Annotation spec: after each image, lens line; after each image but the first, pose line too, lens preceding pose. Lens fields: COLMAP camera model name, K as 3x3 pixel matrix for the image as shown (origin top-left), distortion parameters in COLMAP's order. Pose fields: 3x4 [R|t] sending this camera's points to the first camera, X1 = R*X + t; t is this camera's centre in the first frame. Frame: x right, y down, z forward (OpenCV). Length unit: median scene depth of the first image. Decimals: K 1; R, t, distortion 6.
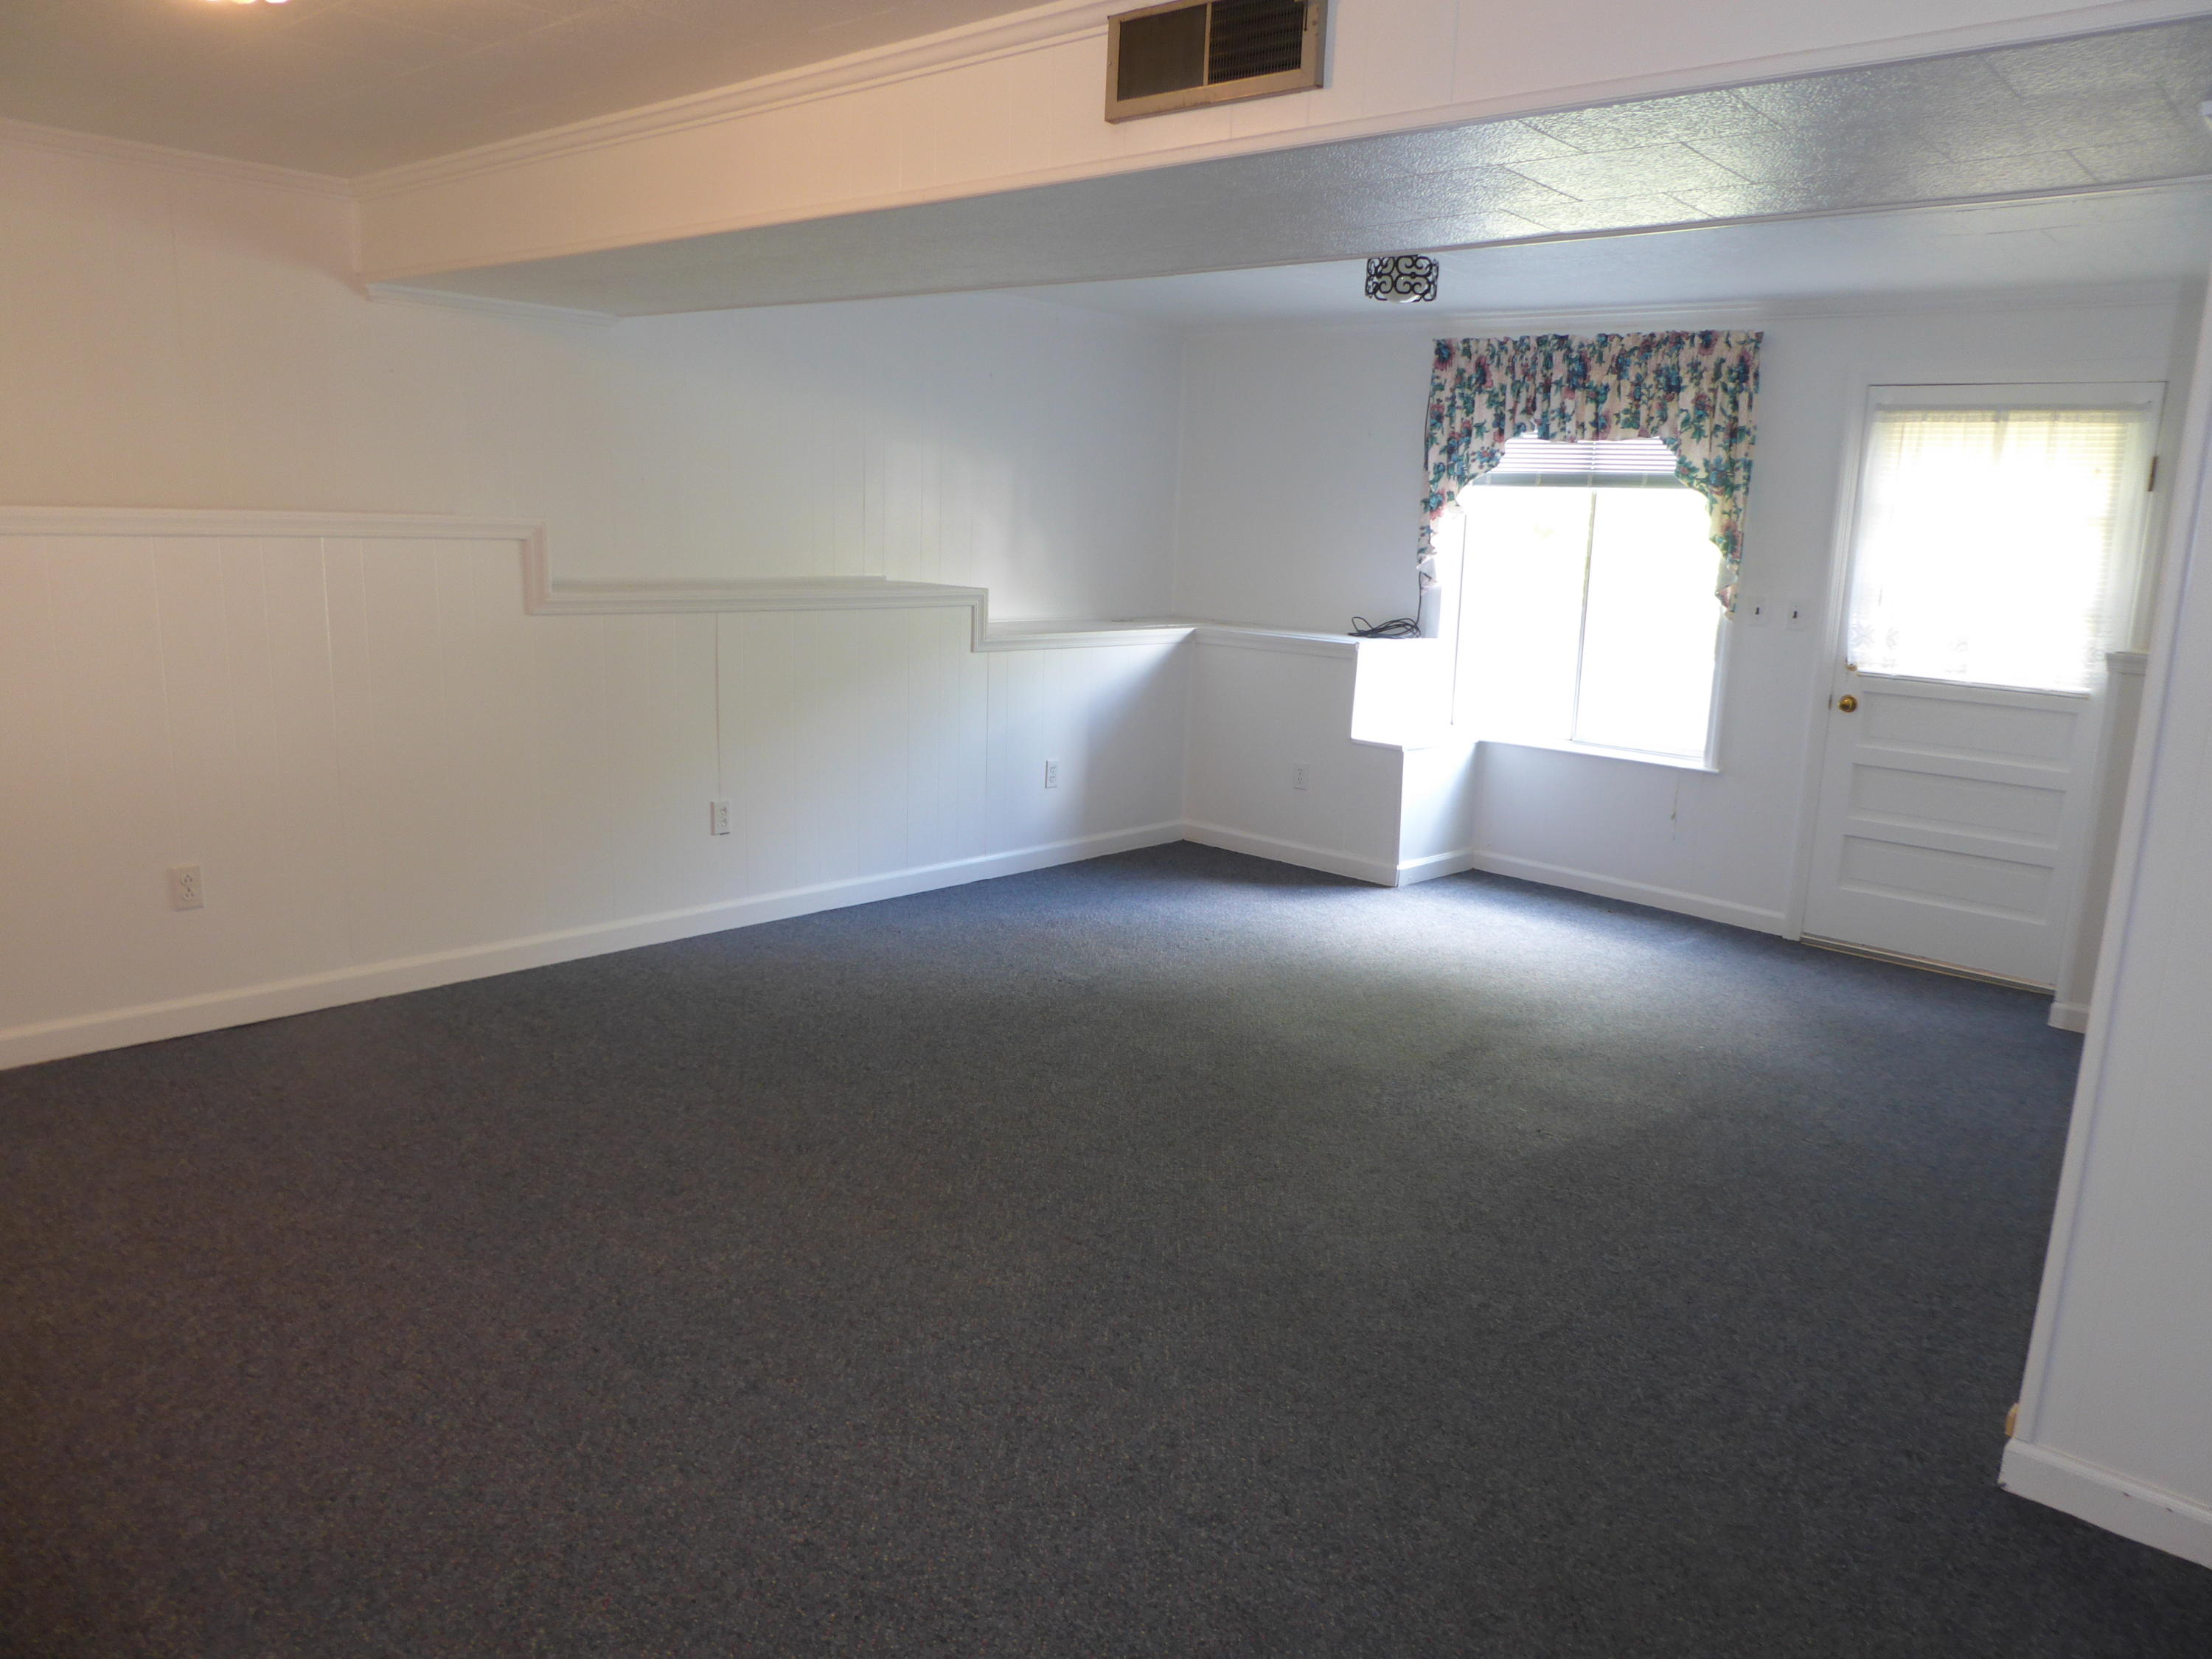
lens RADIAL K [[1583.2, 0, 1128.2], [0, 1583.2, 841.7], [0, 0, 1]] dist [-0.027281, 0.004777]
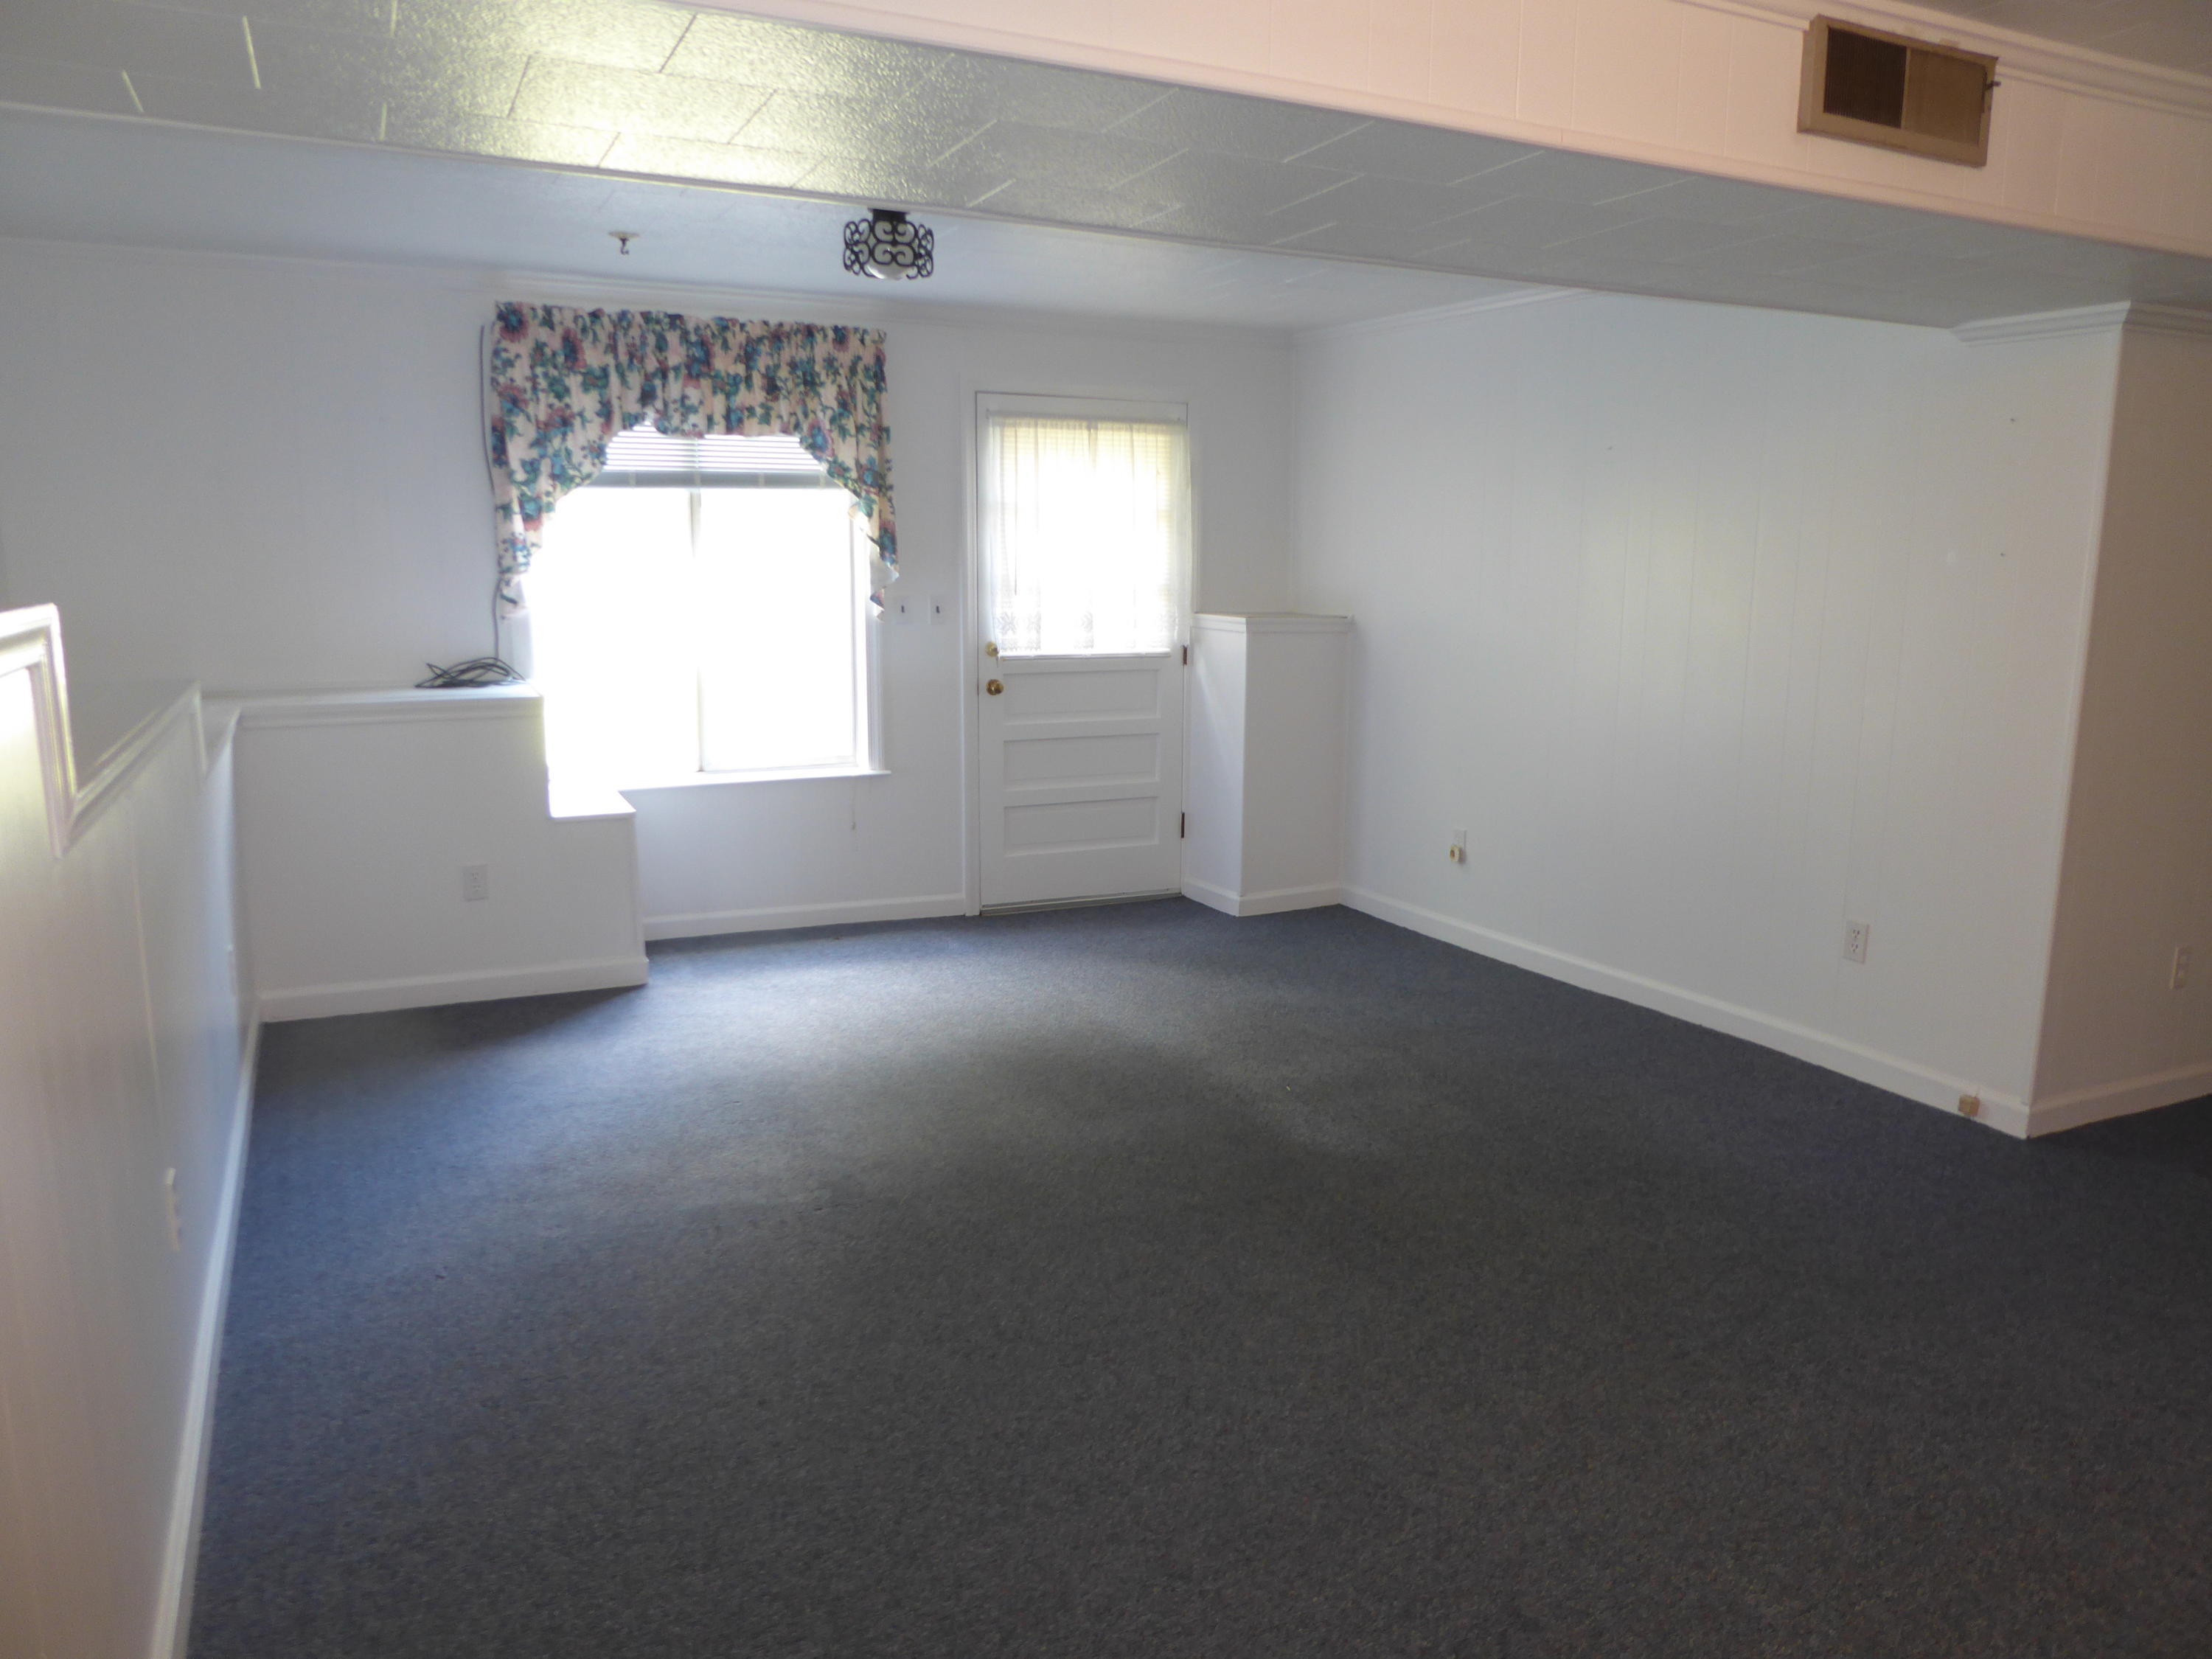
lens RADIAL K [[1583.2, 0, 1121.0], [0, 1583.2, 819.7], [0, 0, 1]] dist [-0.027281, 0.004777]
pose [[0.382342, -0.198554, 0.902436, -0.472686], [0.194774, 0.972015, 0.131341, -0.117287], [-0.903259, 0.125554, 0.410316, 0.459265]]
